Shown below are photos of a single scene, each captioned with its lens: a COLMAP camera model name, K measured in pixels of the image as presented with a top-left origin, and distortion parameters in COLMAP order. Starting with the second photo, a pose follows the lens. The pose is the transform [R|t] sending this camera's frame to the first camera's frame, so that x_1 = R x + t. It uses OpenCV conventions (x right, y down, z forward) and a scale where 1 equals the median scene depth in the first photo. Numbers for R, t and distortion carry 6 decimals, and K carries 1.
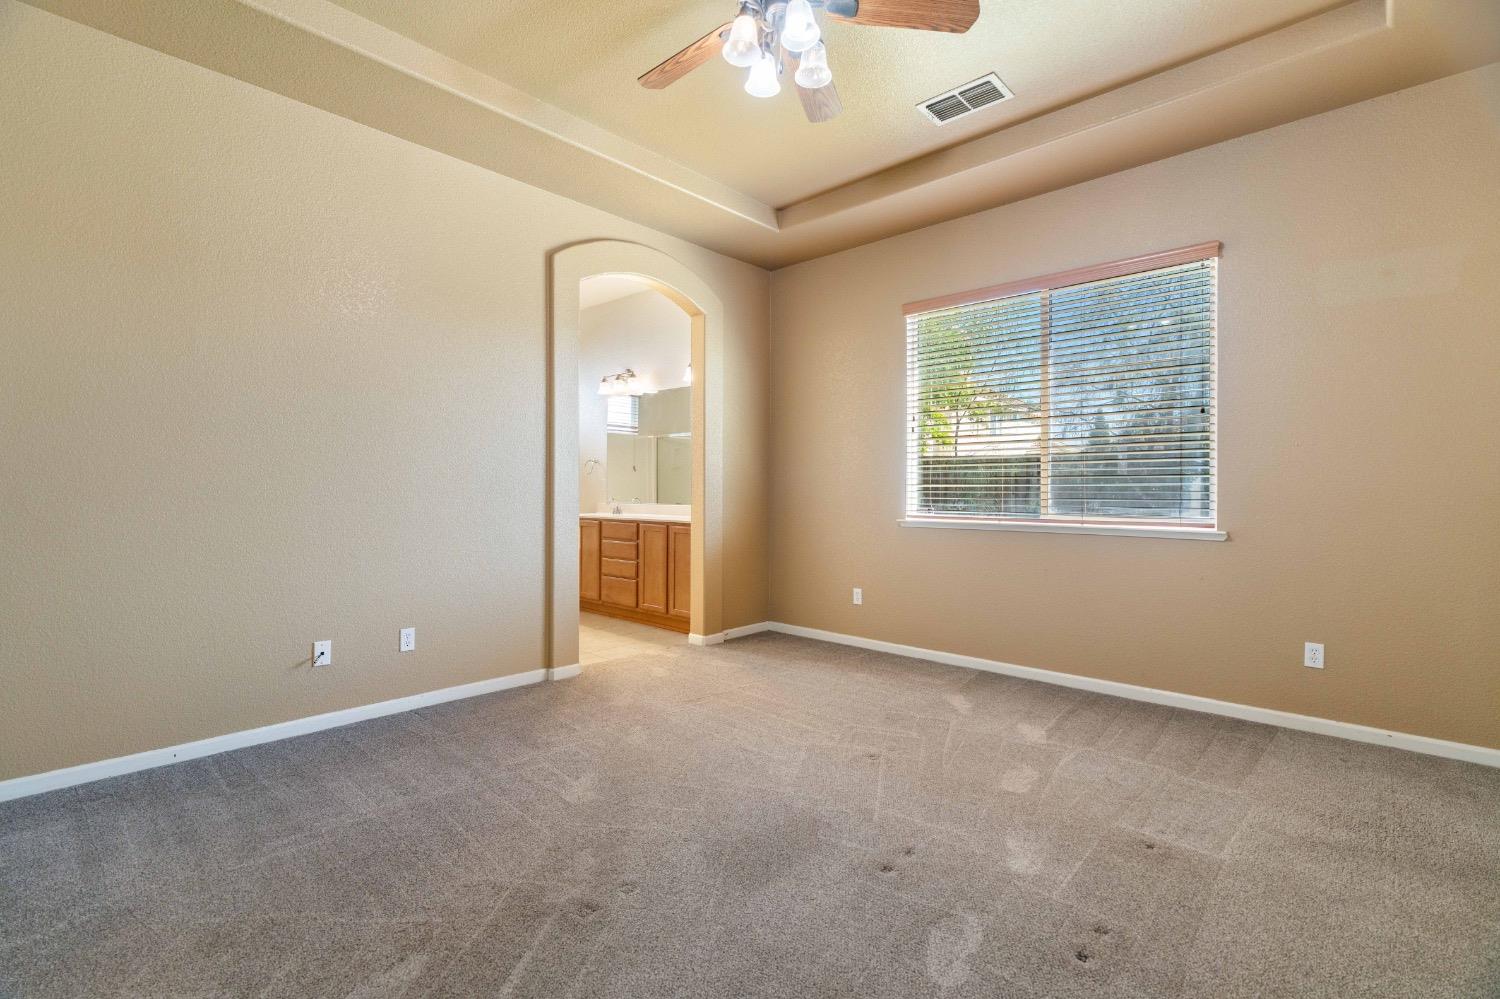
lens RADIAL K [[680.8, 0, 747.7], [0, 680.8, 488.4], [0, 0, 1]] dist [-0.006901, 0.002783]
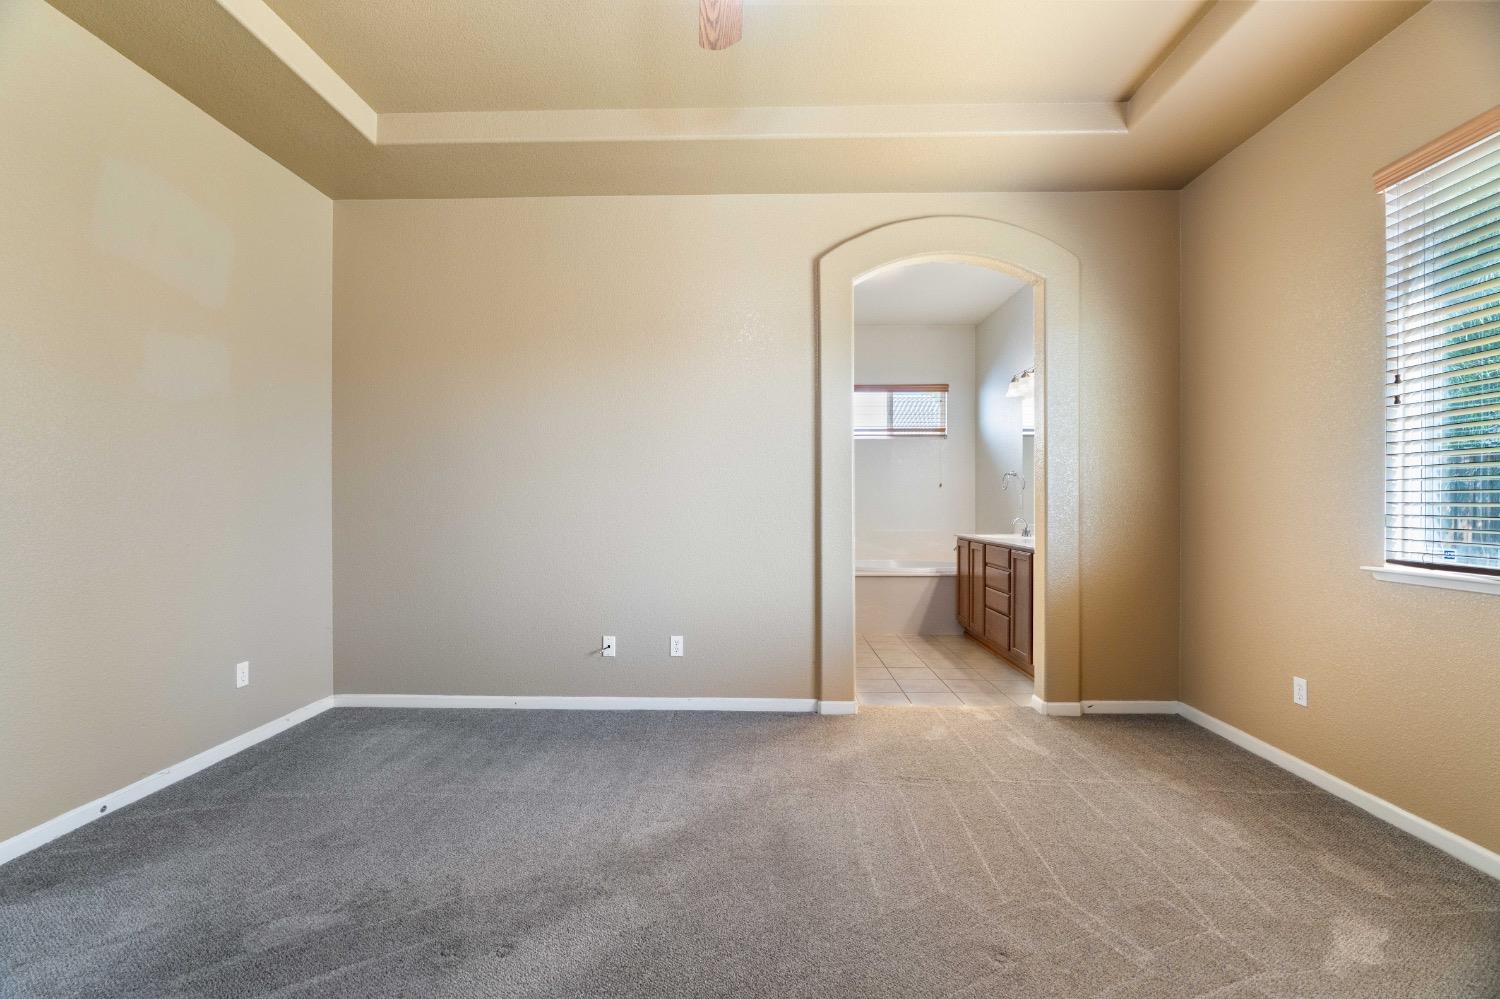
lens RADIAL K [[680.8, 0, 746.0], [0, 680.8, 500.3], [0, 0, 1]] dist [-0.006901, 0.002783]
pose [[0.659318, -0.005557, -0.751844, 0.352152], [0.004470, 0.999984, -0.003471, -0.008840], [0.751851, -0.001073, 0.659332, 0.305673]]
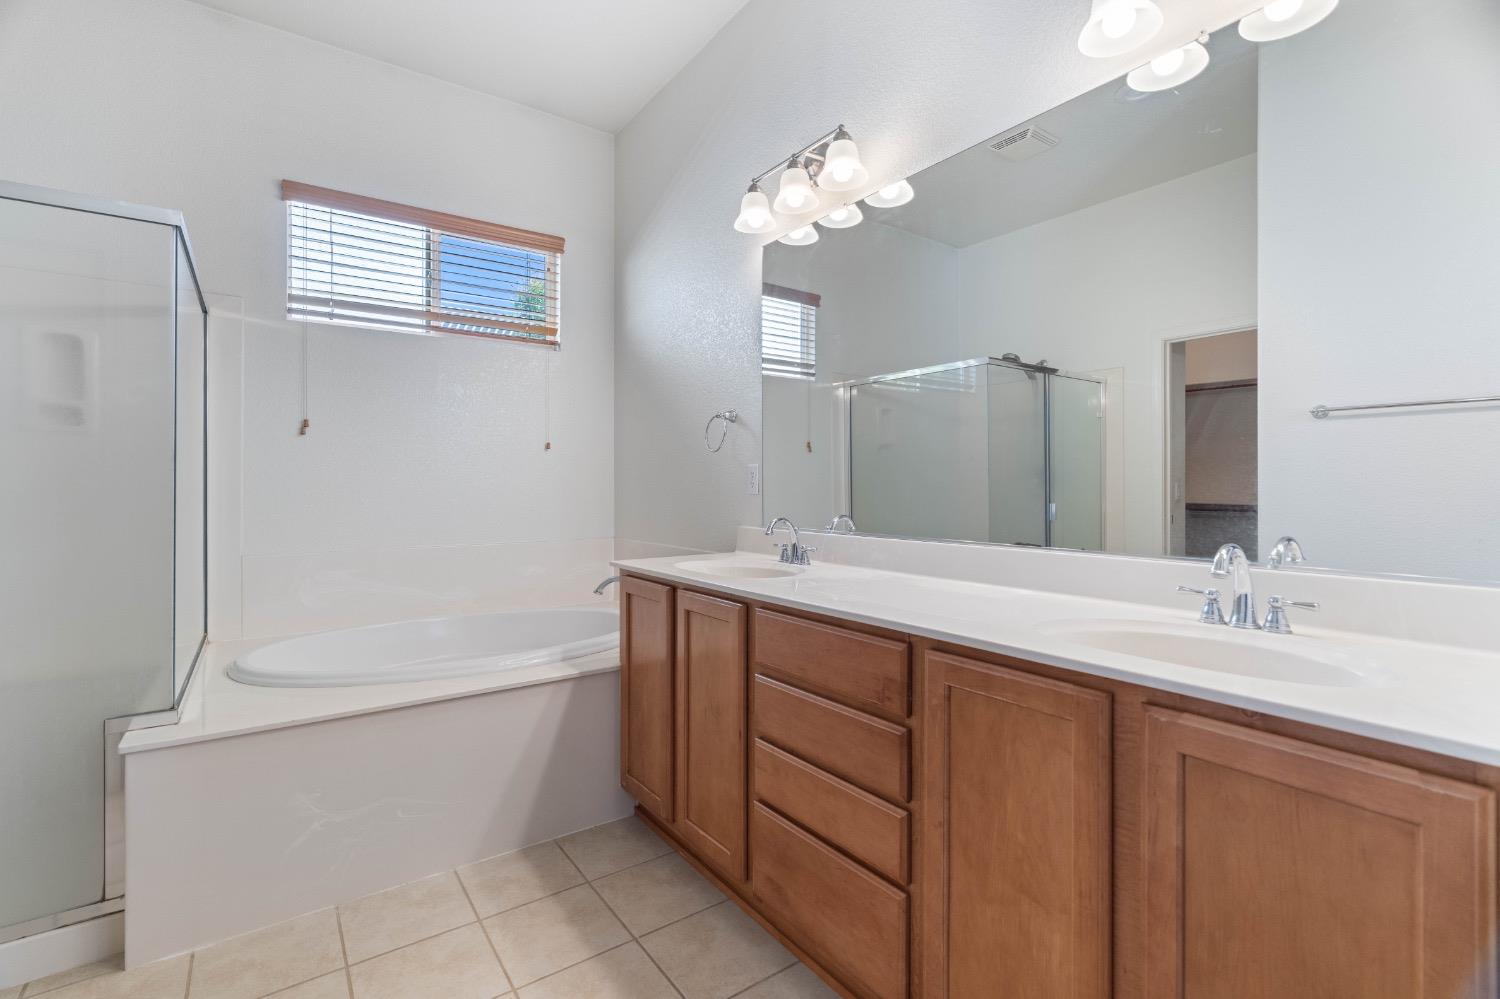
lens RADIAL K [[680.8, 0, 753.5], [0, 680.8, 486.4], [0, 0, 1]] dist [-0.006901, 0.002783]
pose [[0.981560, -0.004803, -0.191094, -0.240454], [0.005522, 0.999980, 0.003230, -0.003966], [0.191074, -0.004226, 0.981566, 1.088015]]
